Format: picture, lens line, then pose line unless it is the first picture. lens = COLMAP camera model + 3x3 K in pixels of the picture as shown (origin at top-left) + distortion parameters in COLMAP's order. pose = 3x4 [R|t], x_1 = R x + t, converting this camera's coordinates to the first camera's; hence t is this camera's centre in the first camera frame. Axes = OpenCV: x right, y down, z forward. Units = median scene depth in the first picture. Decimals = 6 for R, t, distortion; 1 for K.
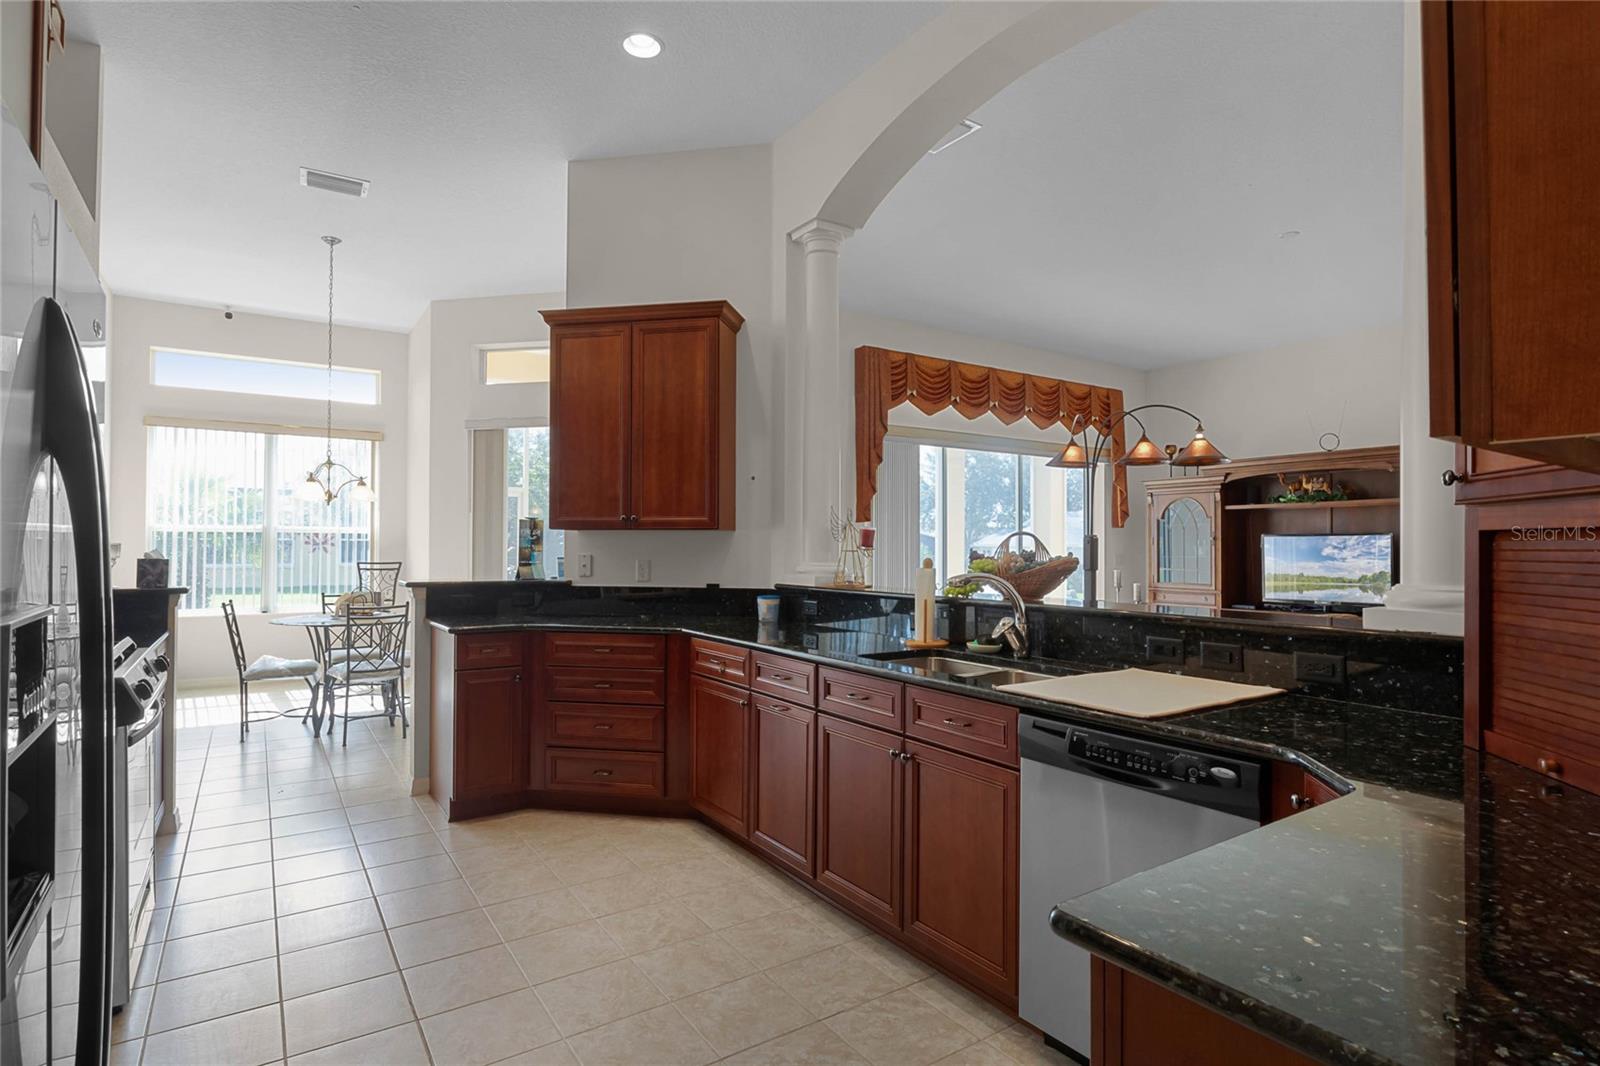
lens RADIAL K [[806.1, 0, 800.0], [0, 806.1, 533.0], [0, 0, 1]] dist [-0.001631, -0.000315]
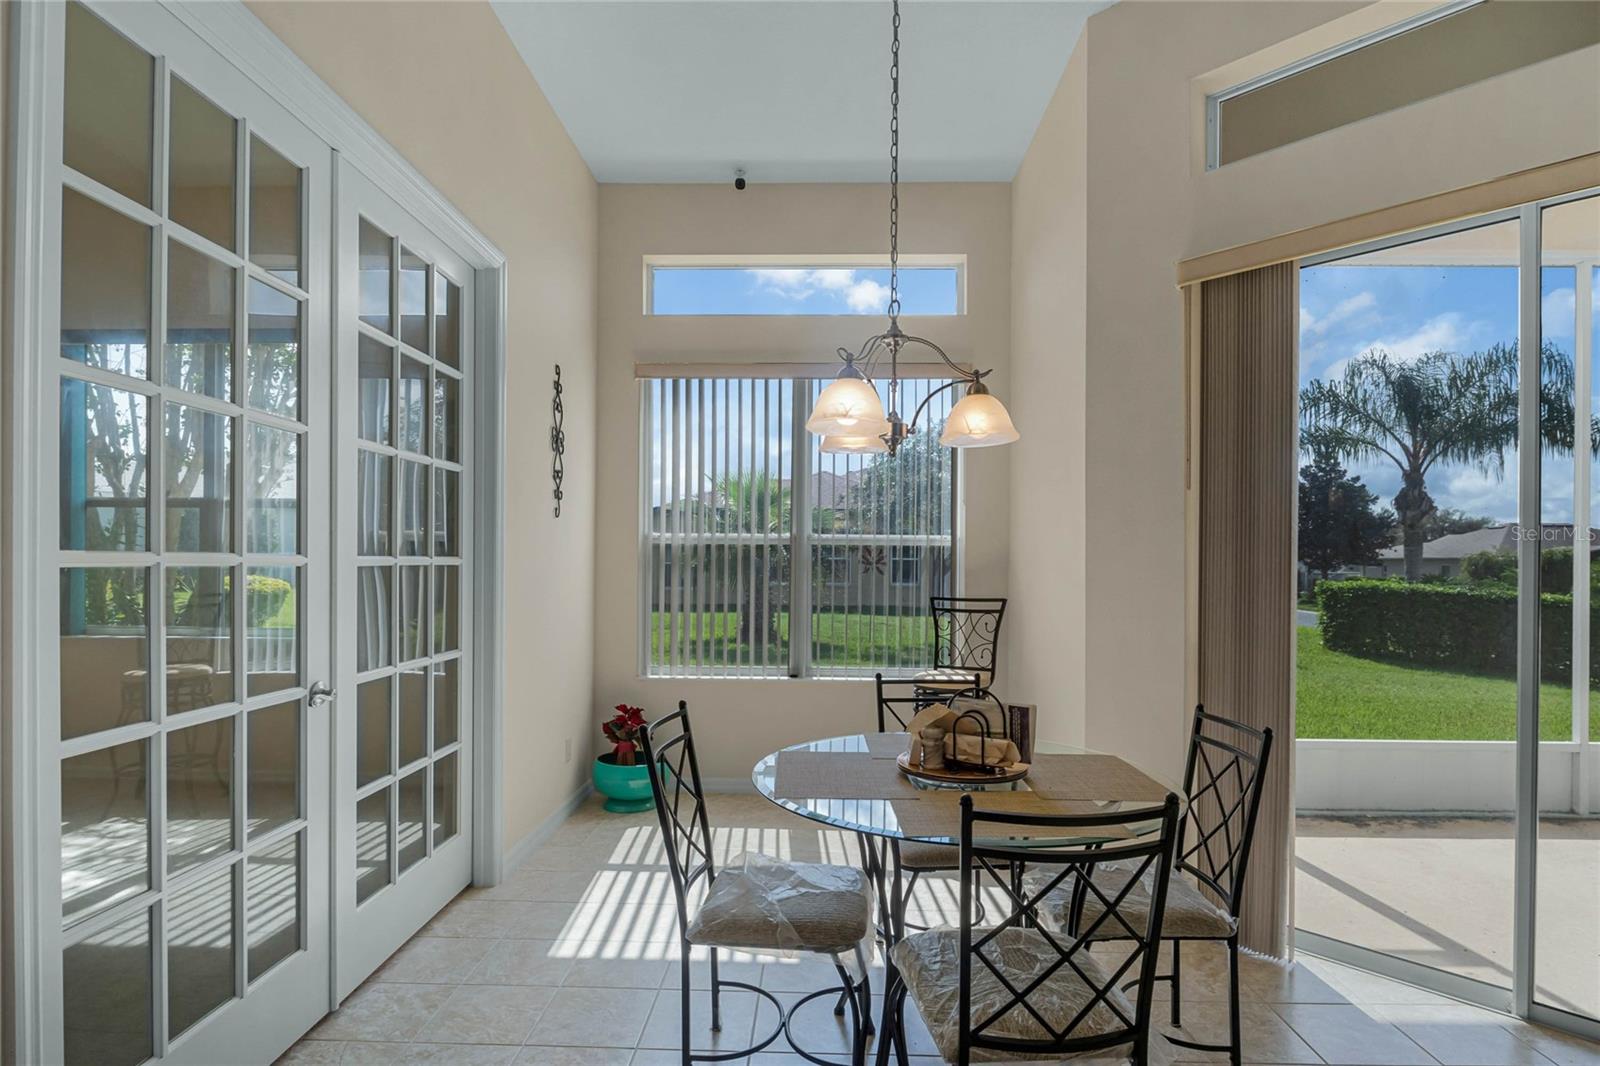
lens RADIAL K [[806.1, 0, 800.0], [0, 806.1, 533.0], [0, 0, 1]] dist [-0.001631, -0.000315]
pose [[0.810605, -0.014036, -0.585425, -0.298455], [-0.000238, 0.999705, -0.024299, 0.006018], [0.585593, 0.019836, 0.810362, 0.500037]]
